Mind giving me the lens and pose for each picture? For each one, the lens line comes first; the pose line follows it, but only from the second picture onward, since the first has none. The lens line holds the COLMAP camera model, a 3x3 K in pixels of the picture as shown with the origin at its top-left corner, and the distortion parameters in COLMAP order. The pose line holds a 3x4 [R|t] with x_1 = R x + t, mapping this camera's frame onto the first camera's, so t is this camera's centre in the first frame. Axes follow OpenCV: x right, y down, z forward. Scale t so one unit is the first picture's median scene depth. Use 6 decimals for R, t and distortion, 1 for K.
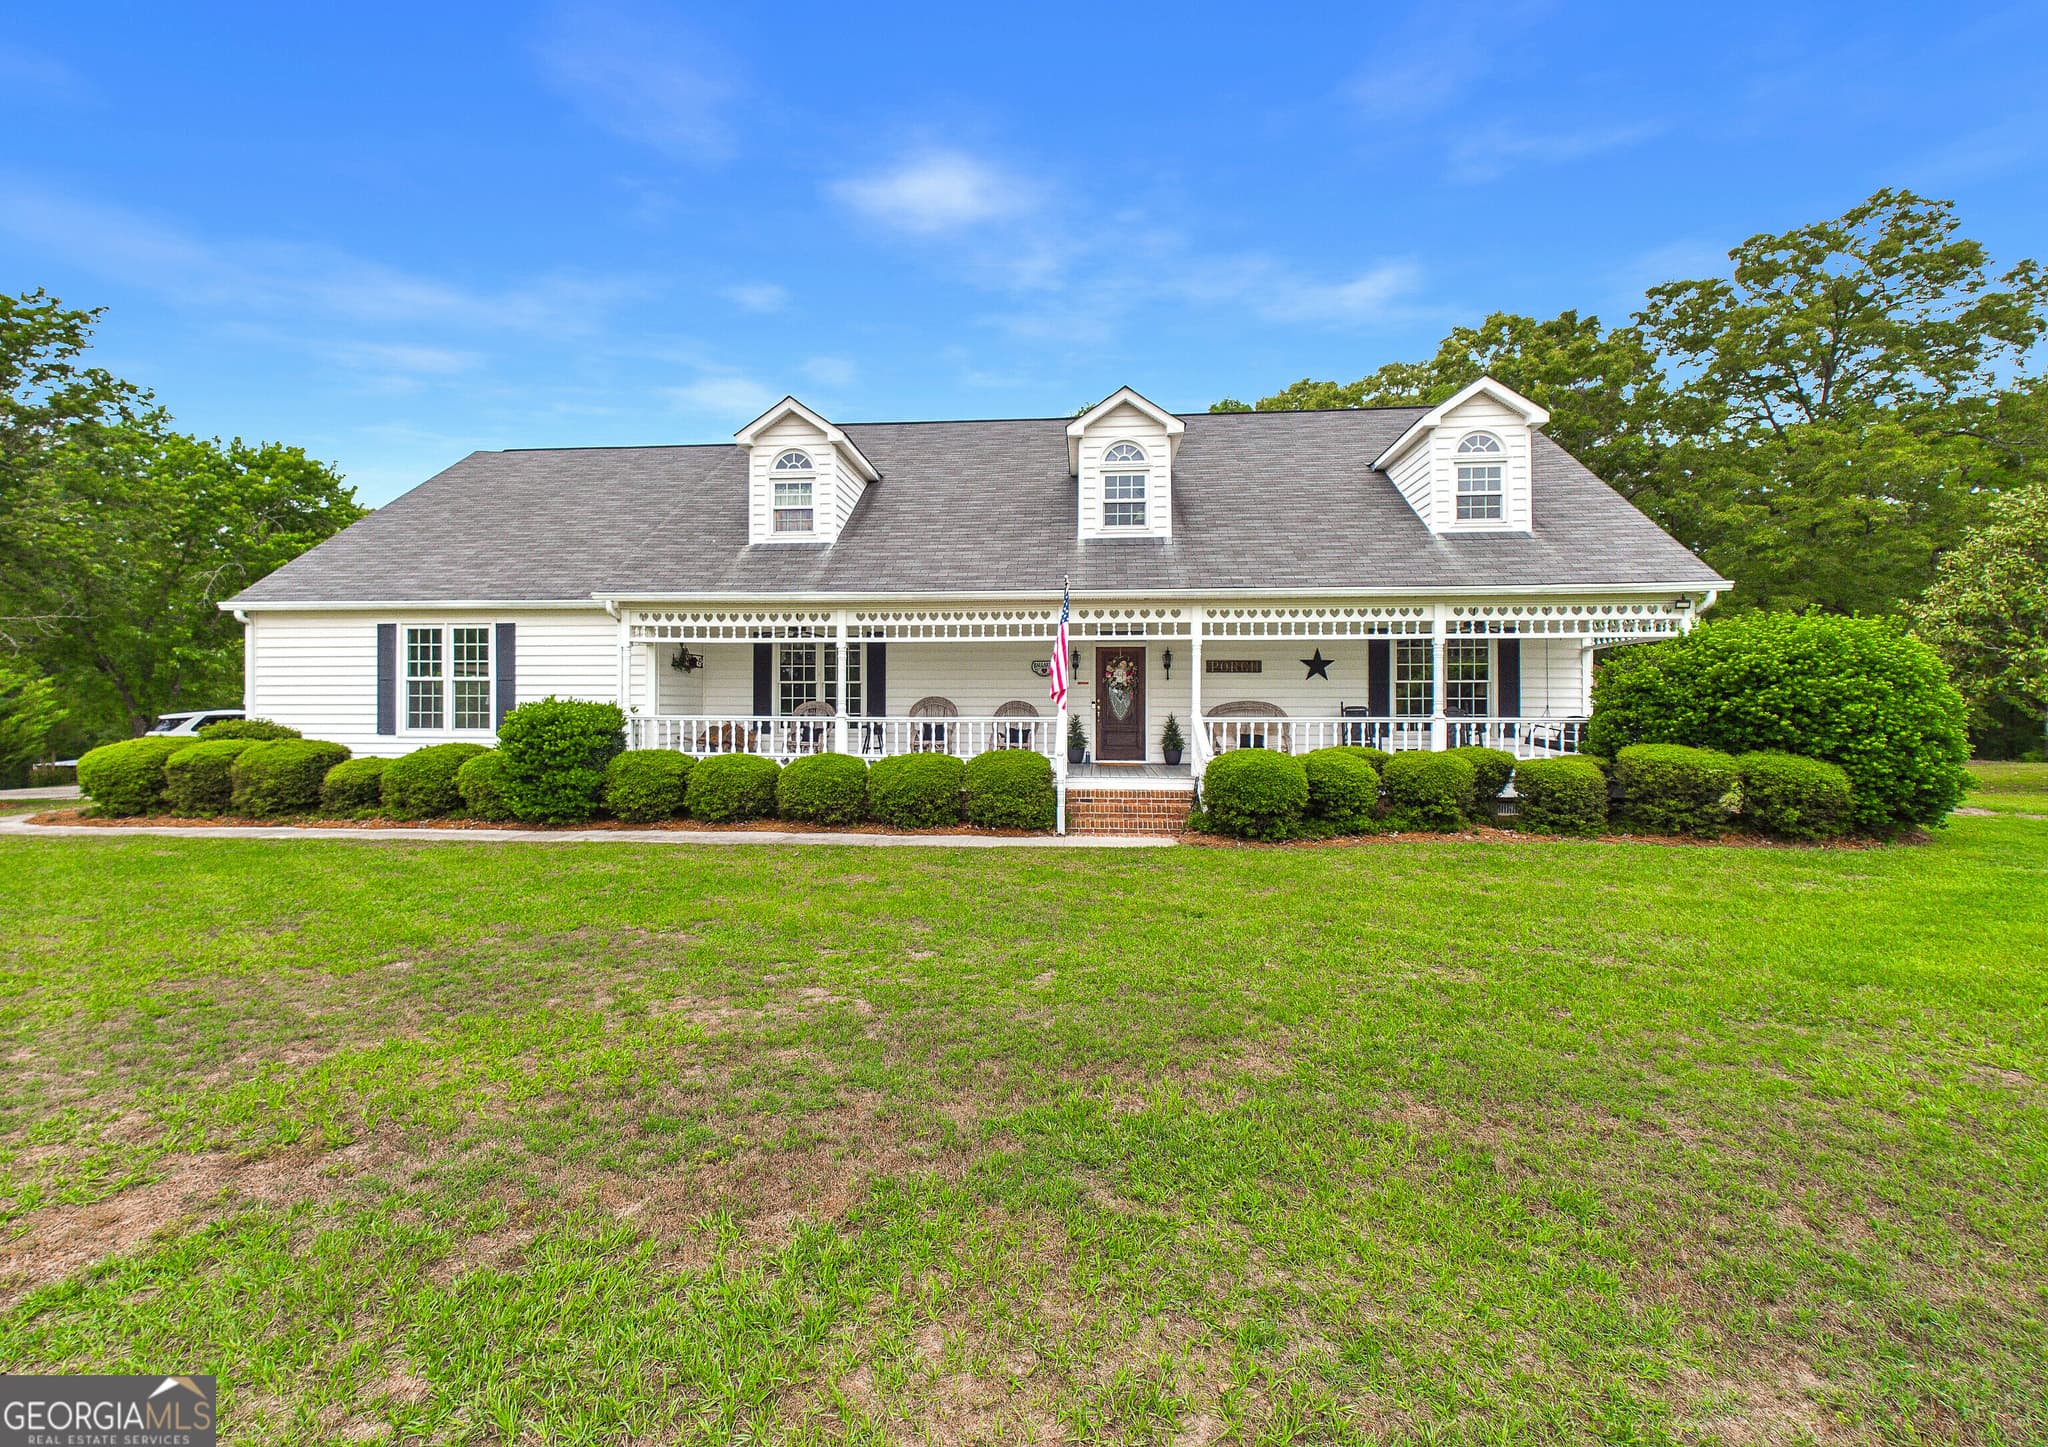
lens RADIAL K [[935.7, 0, 997.1], [0, 935.7, 702.9], [0, 0, 1]] dist [0.006021, -0.000474]
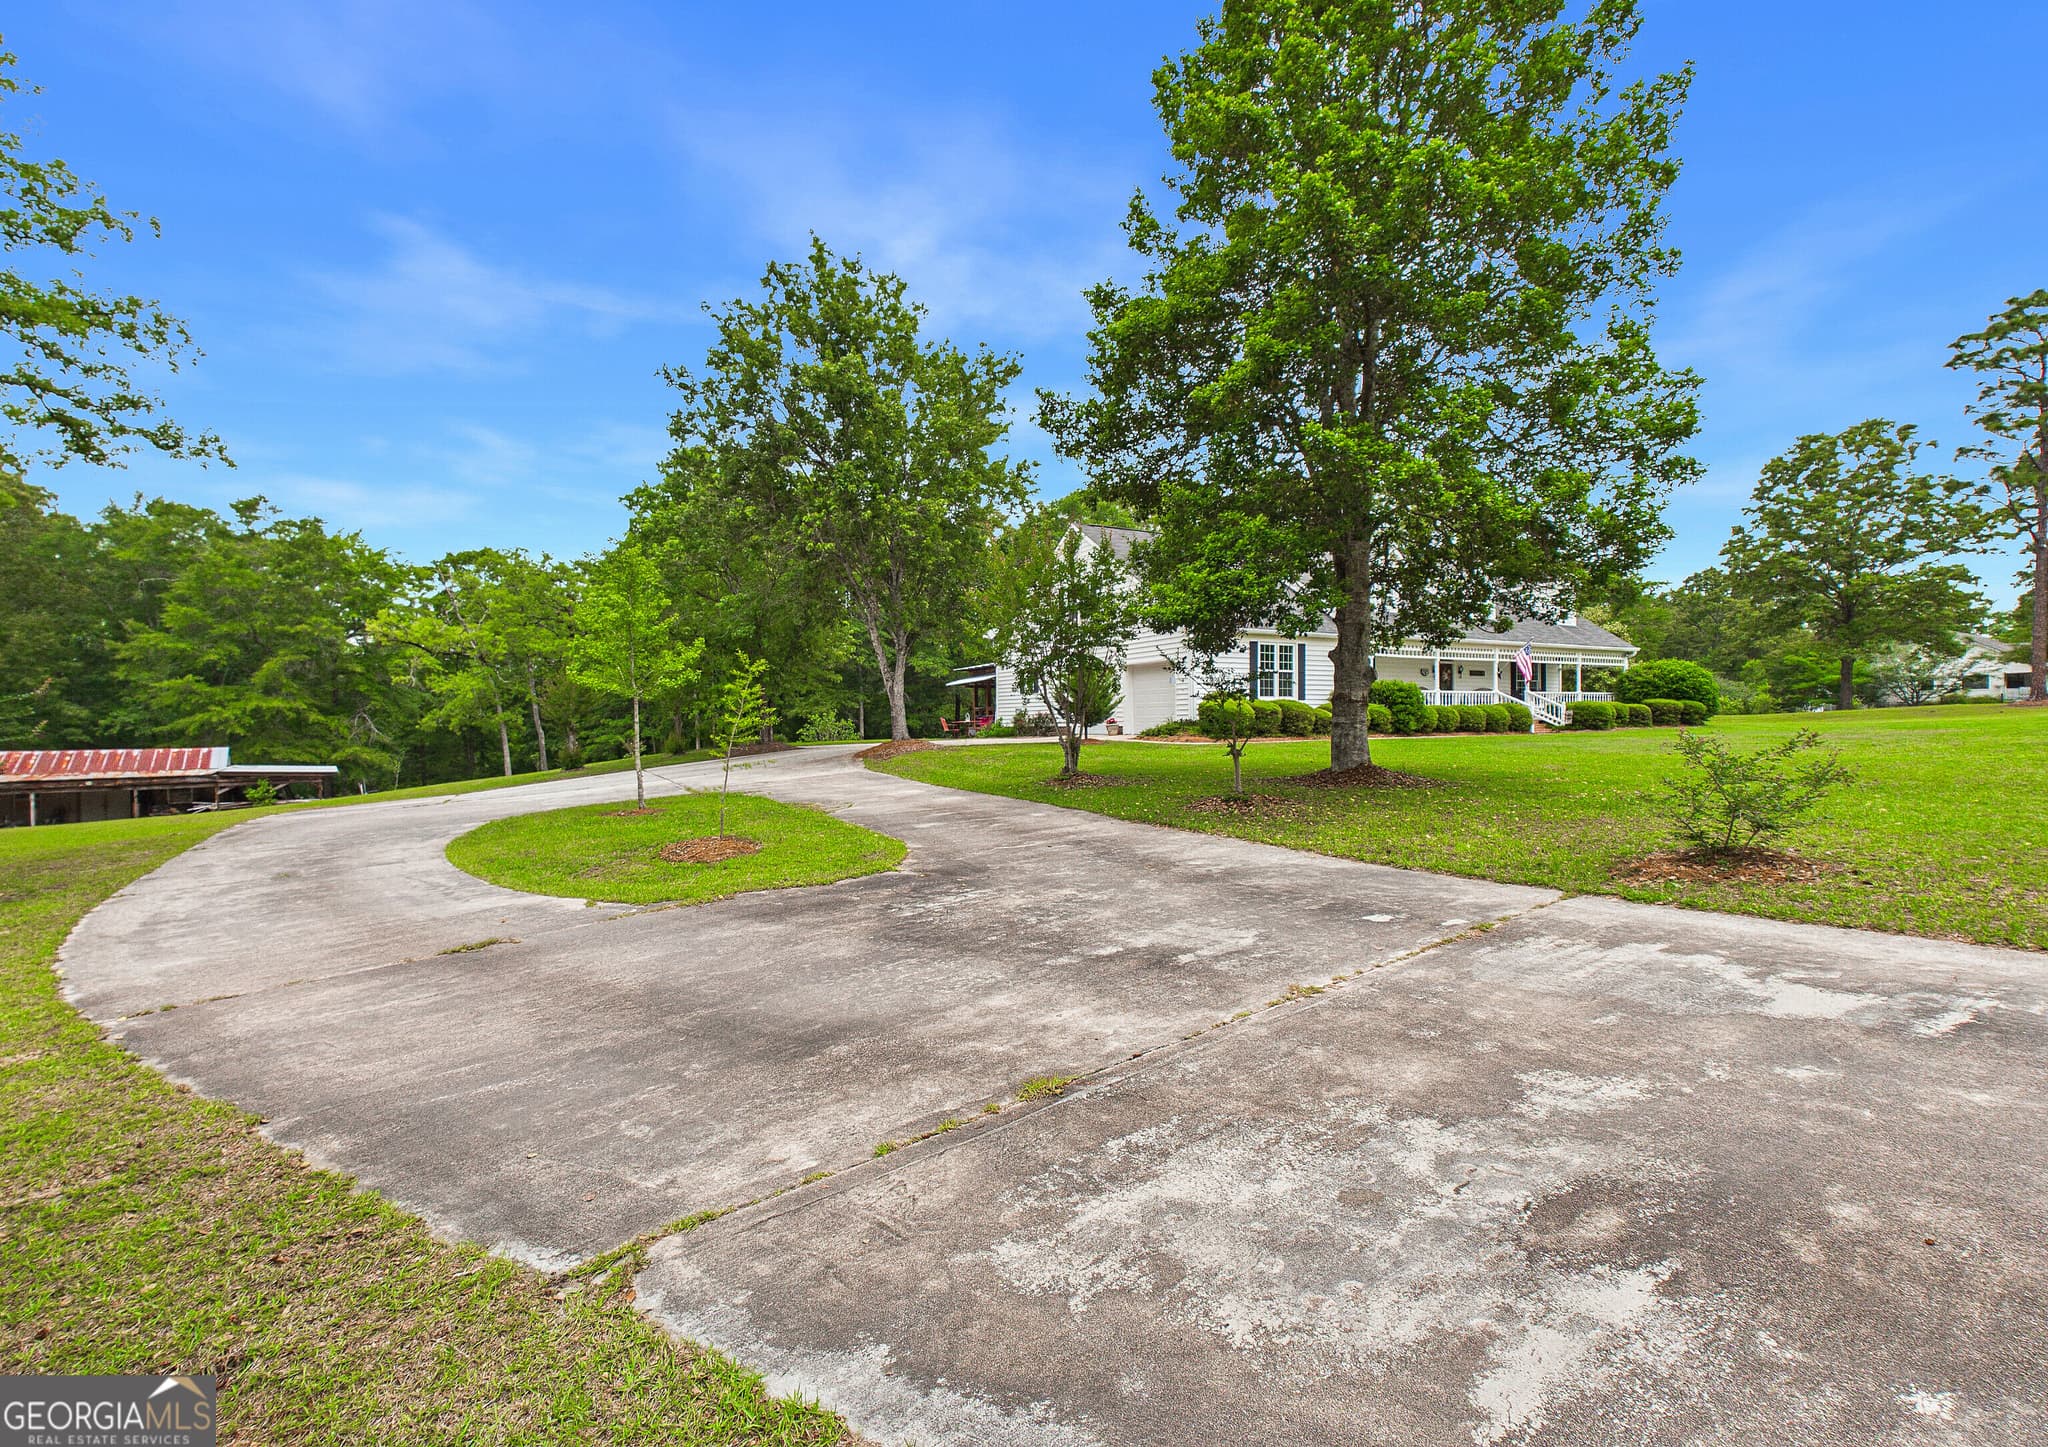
lens RADIAL K [[935.7, 0, 1001.8], [0, 935.7, 732.6], [0, 0, 1]] dist [0.006021, -0.000474]
pose [[0.819311, -0.014768, 0.573159, -2.191751], [0.006064, 0.999836, 0.017094, 0.066296], [-0.573317, -0.010530, 0.819266, -0.263353]]
